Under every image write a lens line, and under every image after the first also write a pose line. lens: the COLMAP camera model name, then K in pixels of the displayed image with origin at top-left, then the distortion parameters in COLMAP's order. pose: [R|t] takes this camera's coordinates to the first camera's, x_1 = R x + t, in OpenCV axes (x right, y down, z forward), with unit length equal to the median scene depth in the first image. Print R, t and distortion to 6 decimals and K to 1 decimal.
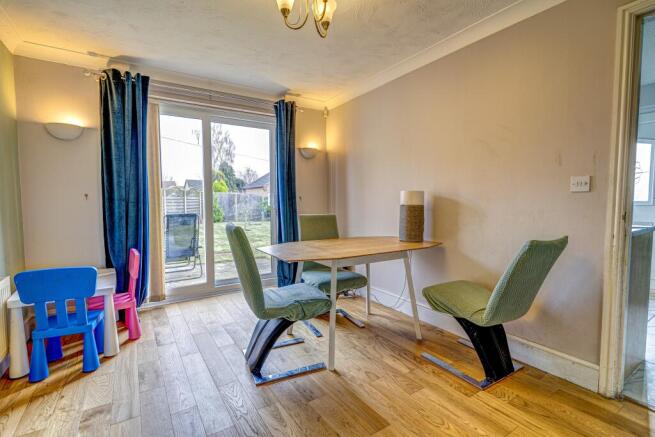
lens RADIAL K [[302.5, 0, 323.7], [0, 302.5, 219.1], [0, 0, 1]] dist [0.000295, 0.000010]
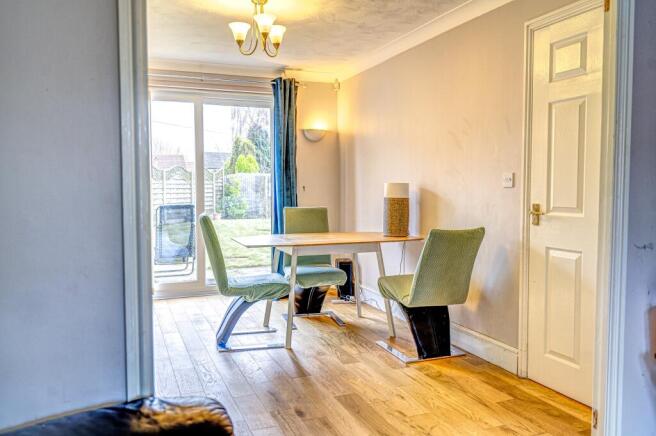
lens RADIAL K [[520.3, 0, 328.0], [0, 520.3, 218.0], [0, 0, 1]] dist [0.008446, 0.001279]
pose [[0.982733, 0.014447, -0.184465, 0.354848], [-0.014235, 0.999896, 0.002471, 0.014050], [0.184482, 0.000198, 0.982836, -0.577783]]
